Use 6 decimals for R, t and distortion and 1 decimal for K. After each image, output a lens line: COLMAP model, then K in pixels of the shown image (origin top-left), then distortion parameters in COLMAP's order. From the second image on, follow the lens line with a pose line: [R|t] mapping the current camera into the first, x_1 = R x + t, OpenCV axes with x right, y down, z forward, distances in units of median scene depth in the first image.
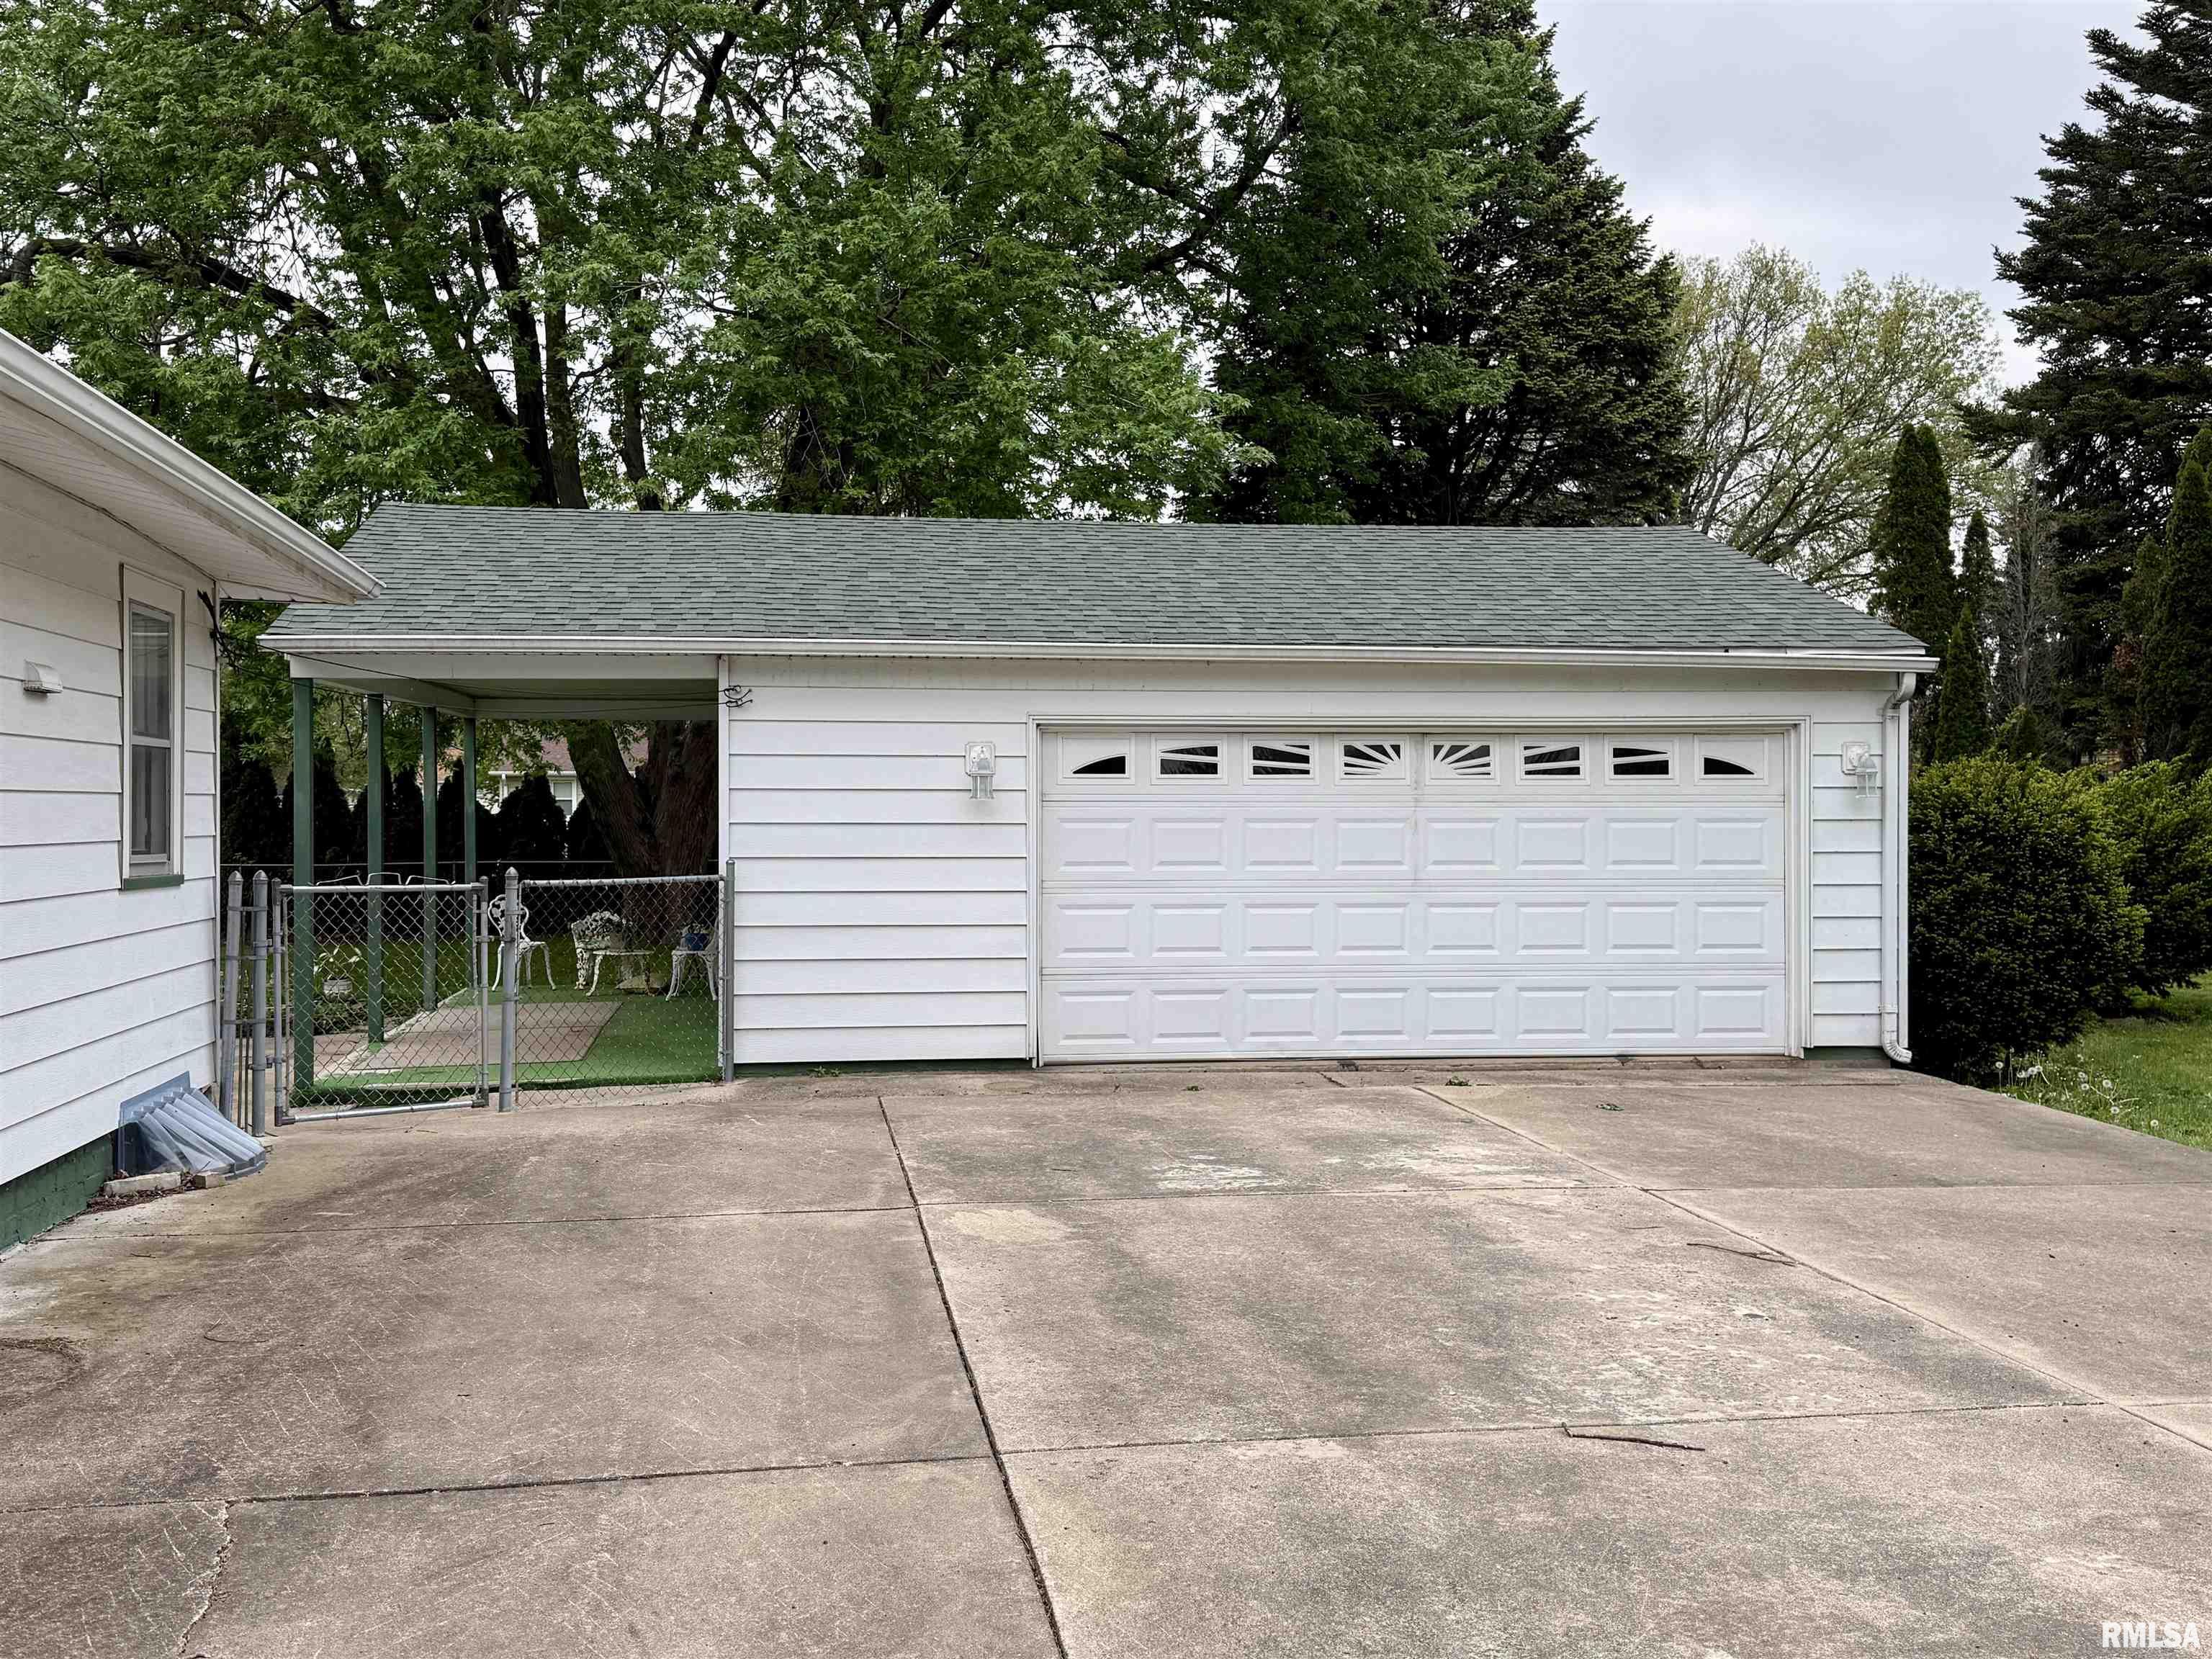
lens RADIAL K [[2218.3, 0, 1094.8], [0, 2218.3, 821.3], [0, 0, 1]] dist [0.092712, 0.000000]
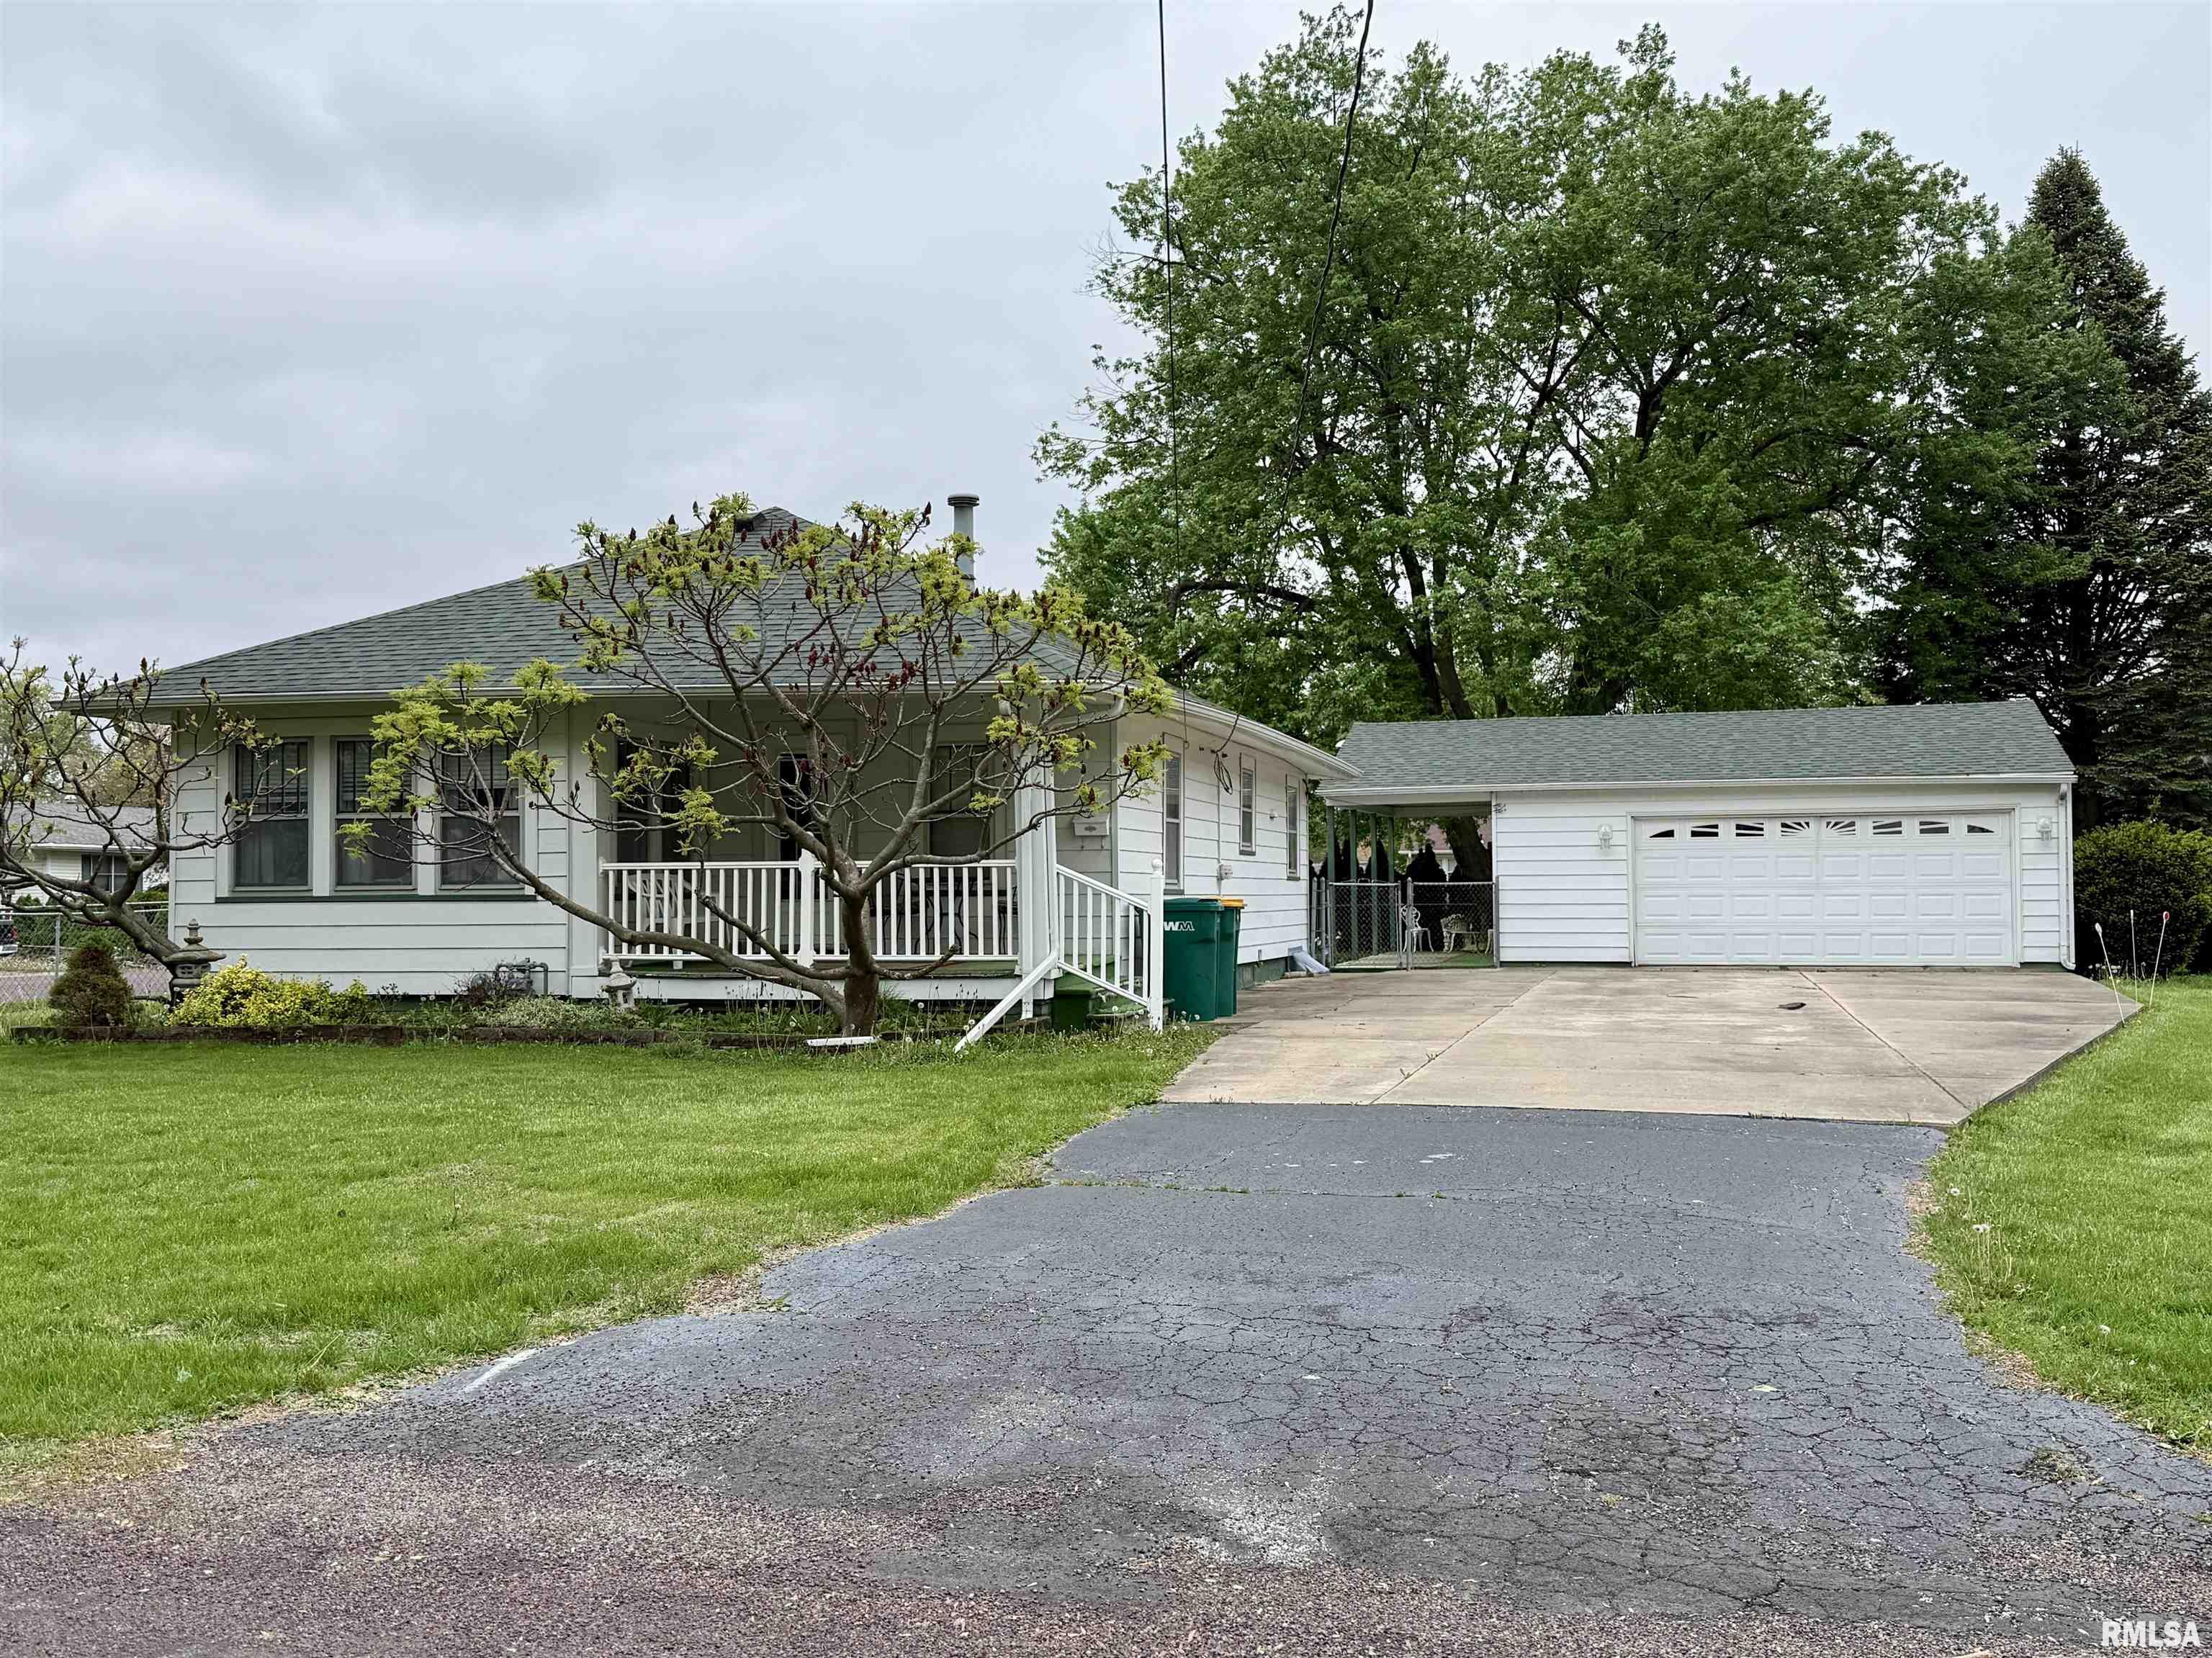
lens RADIAL K [[2218.1, 0, 1097.9], [0, 2218.1, 820.9], [0, 0, 1]] dist [0.092712, 0.000000]
pose [[0.921247, -0.021471, -0.388385, 0.345209], [0.007539, 0.999273, -0.037359, 0.040919], [0.388905, 0.031489, 0.920740, -1.279003]]
